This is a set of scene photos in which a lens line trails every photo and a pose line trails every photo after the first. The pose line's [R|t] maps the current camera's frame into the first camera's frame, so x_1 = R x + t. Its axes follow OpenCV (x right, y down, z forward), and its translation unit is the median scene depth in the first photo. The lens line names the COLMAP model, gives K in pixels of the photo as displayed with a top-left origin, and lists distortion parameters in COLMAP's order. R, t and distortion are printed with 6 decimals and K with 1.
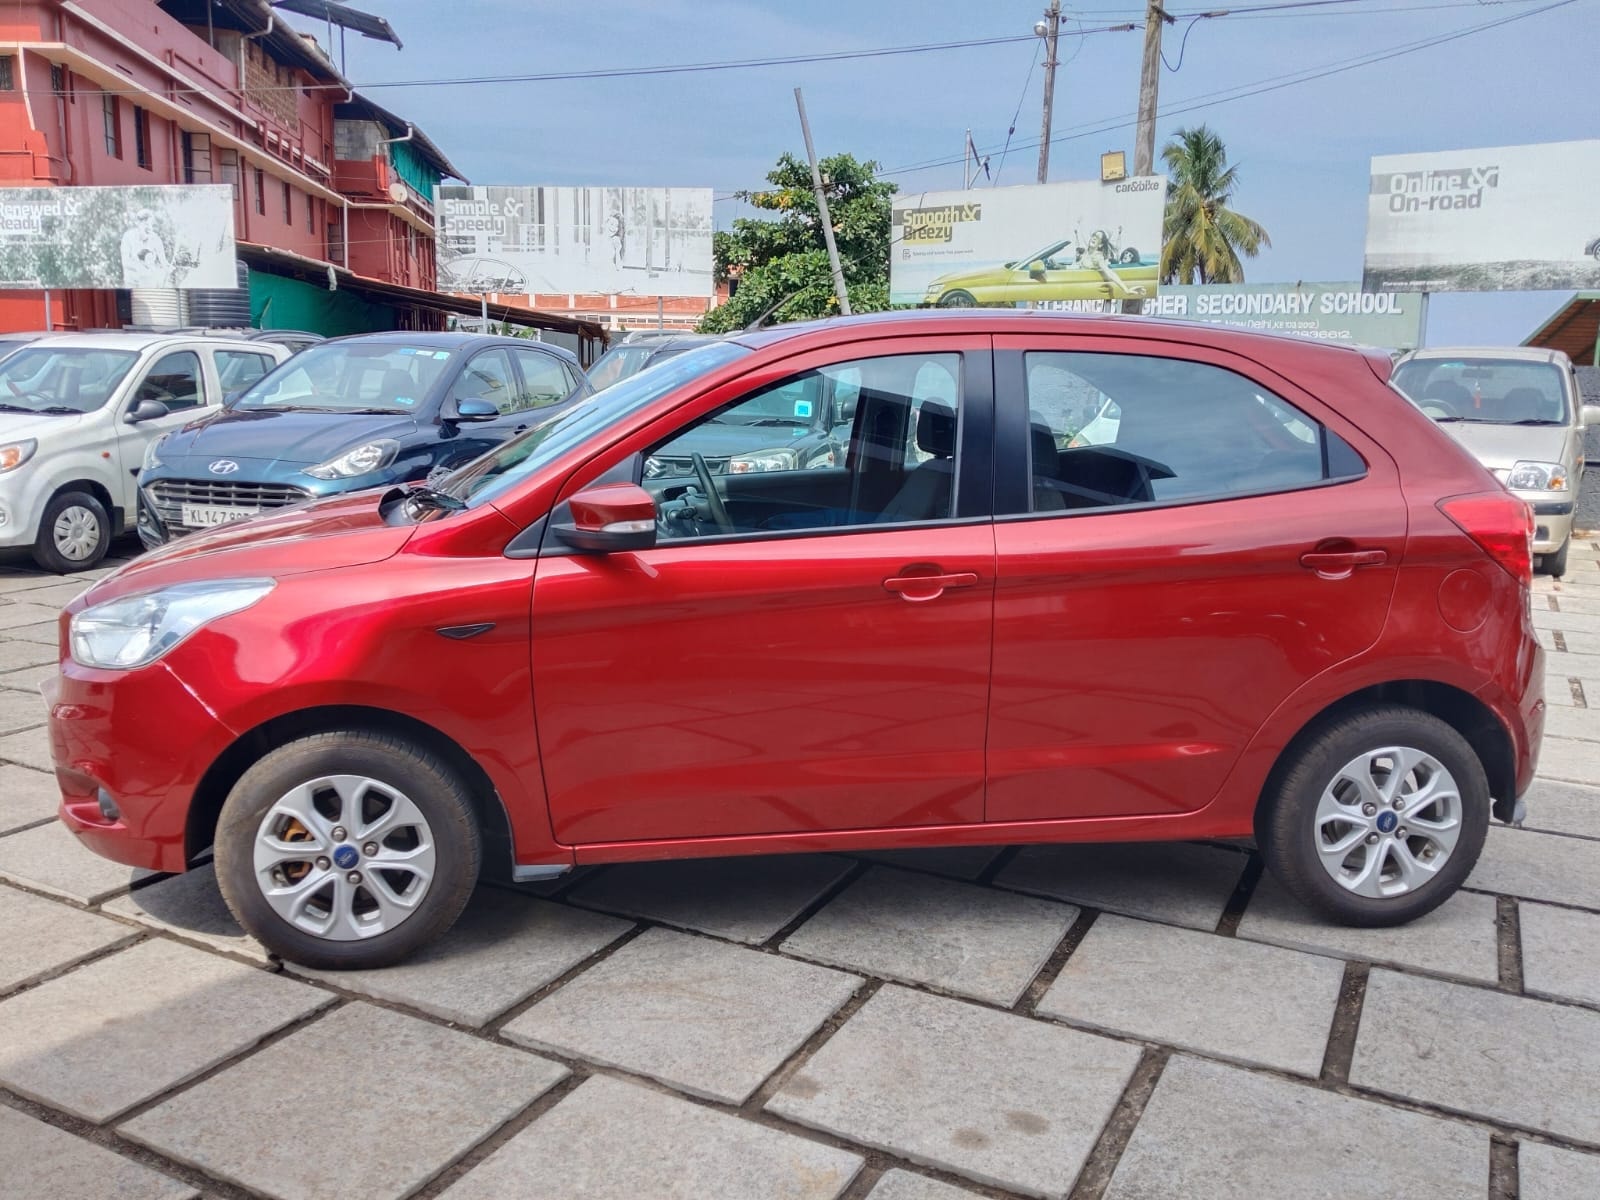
lens RADIAL K [[1327.8, 0, 800.0], [0, 1327.8, 600.0], [0, 0, 1]] dist [0.067025, -0.141886]
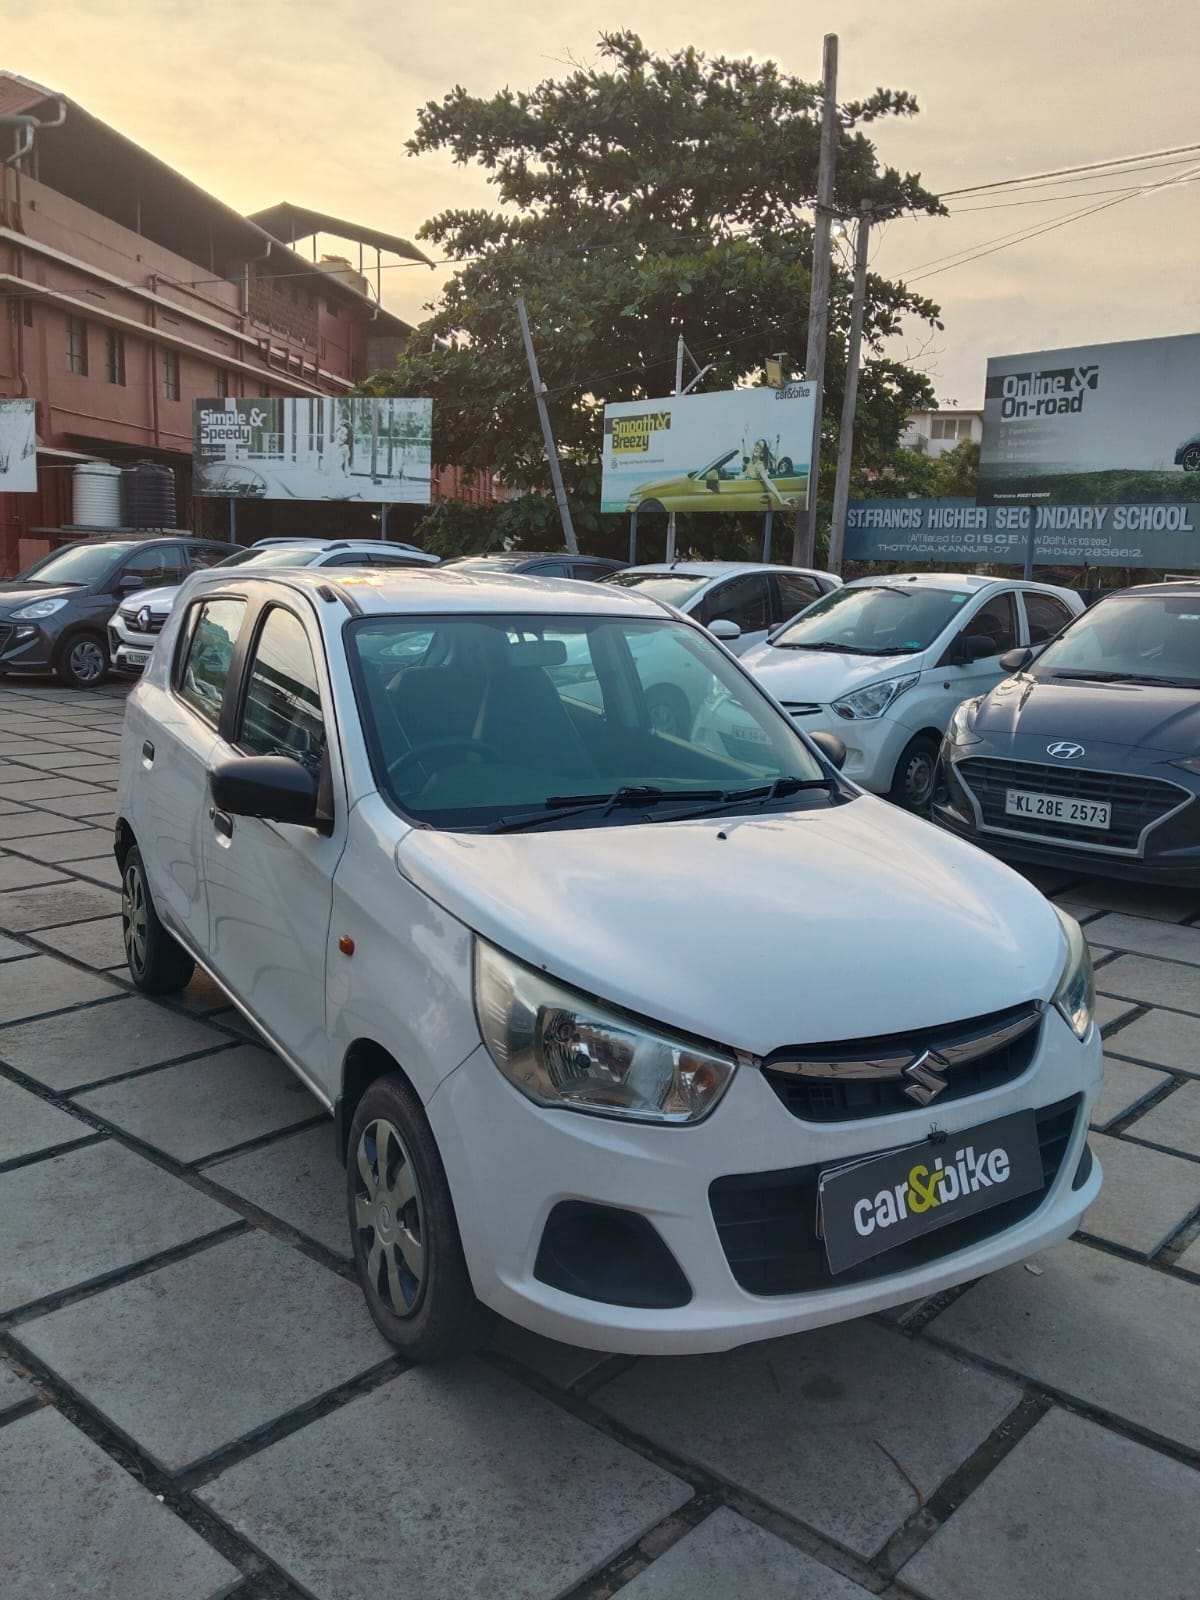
lens RADIAL K [[1327.8, 0, 600.0], [0, 1327.8, 800.0], [0, 0, 1]] dist [0.067025, -0.141886]
pose [[0.969123, 0.063317, -0.238310, 0.318688], [-0.064953, 0.997888, 0.000990, -0.009586], [0.237870, 0.014520, 0.971189, 0.039097]]
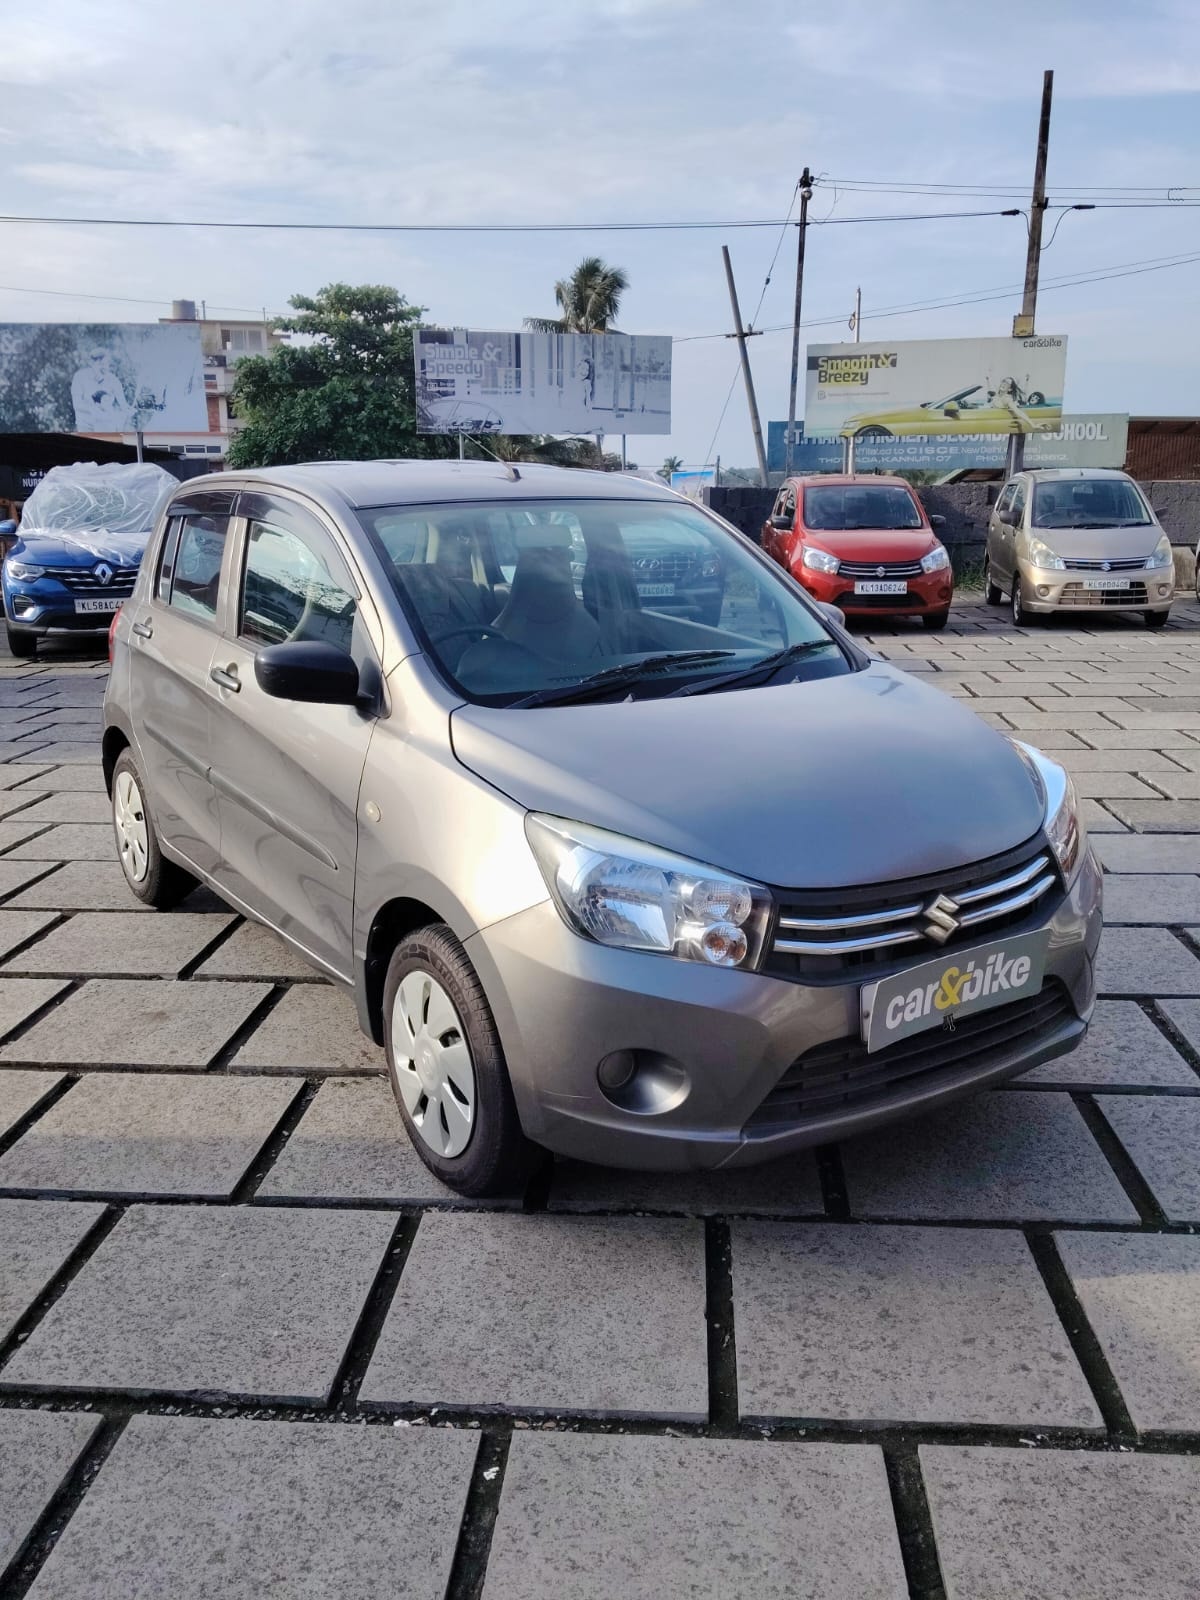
lens RADIAL K [[1327.8, 0, 600.0], [0, 1327.8, 800.0], [0, 0, 1]] dist [0.067025, -0.141886]
pose [[0.923657, -0.112959, 0.366193, -0.563095], [0.092226, 0.993008, 0.073689, -0.010940], [-0.371956, -0.034291, 0.927617, -0.026511]]
